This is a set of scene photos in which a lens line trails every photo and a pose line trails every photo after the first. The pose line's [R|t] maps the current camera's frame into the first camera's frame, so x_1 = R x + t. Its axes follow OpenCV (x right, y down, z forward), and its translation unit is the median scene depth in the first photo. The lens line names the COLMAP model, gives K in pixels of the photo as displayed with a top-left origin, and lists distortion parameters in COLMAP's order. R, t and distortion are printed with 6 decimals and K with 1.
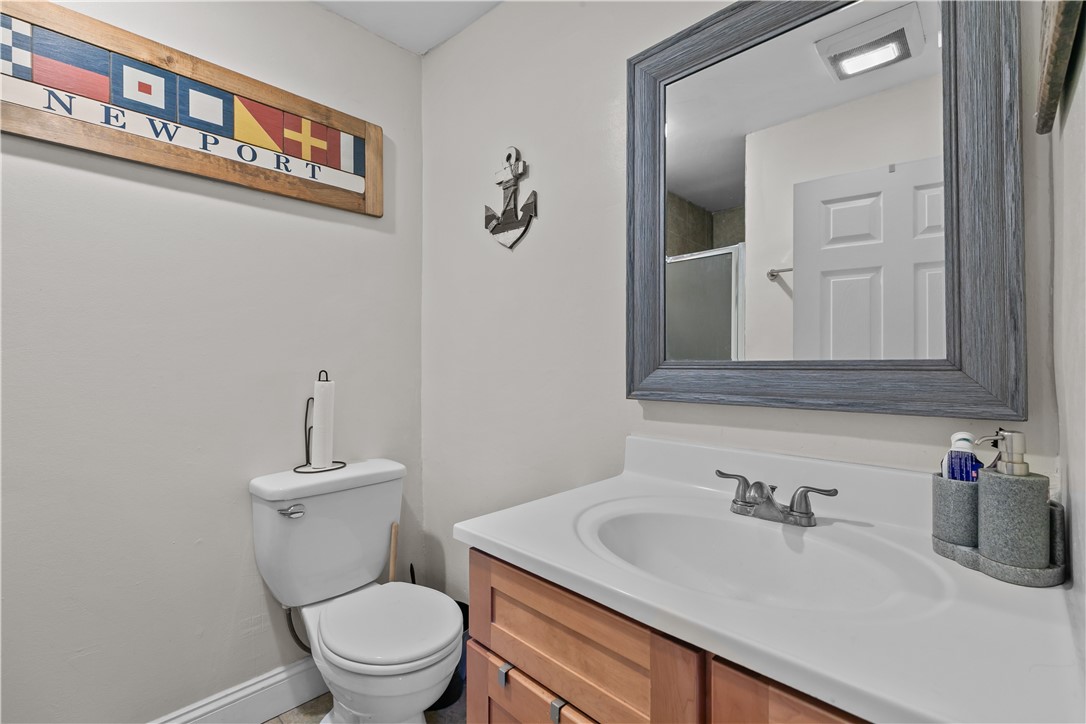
lens RADIAL K [[488.7, 0, 548.1], [0, 488.7, 354.9], [0, 0, 1]] dist [0.002461, -0.000408]
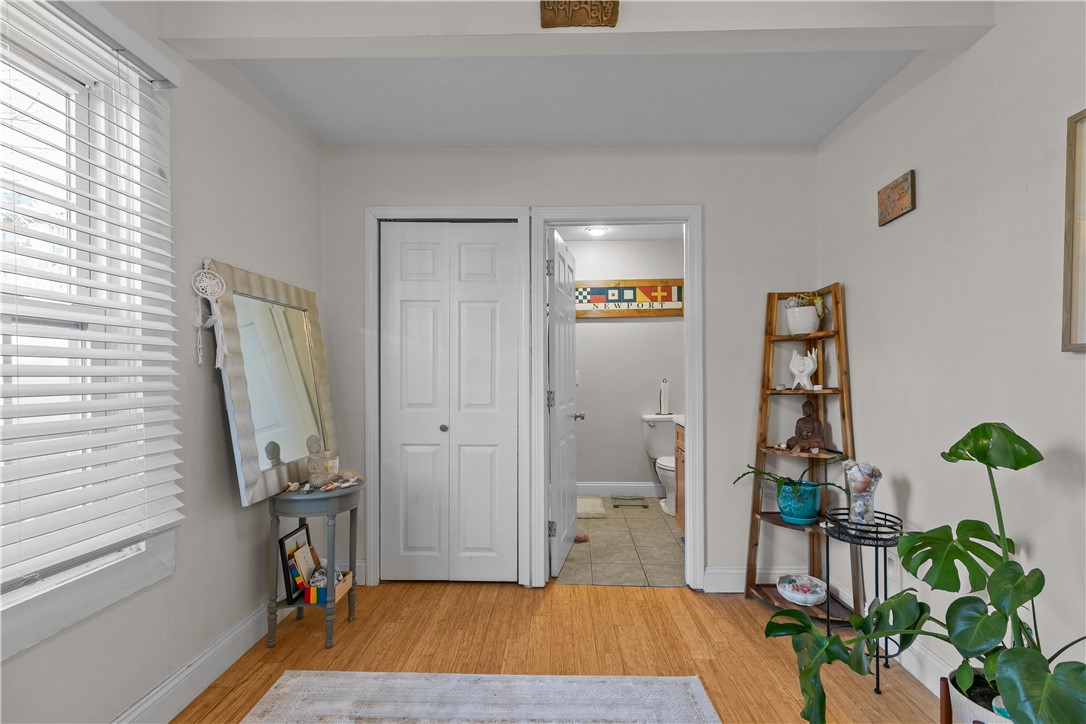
lens RADIAL K [[488.7, 0, 547.9], [0, 488.7, 381.7], [0, 0, 1]] dist [0.002461, -0.000408]
pose [[0.681535, 0.002963, -0.731780, 1.178115], [0.013225, 0.999779, 0.016366, -0.004940], [0.731666, -0.020832, 0.681345, -1.443821]]
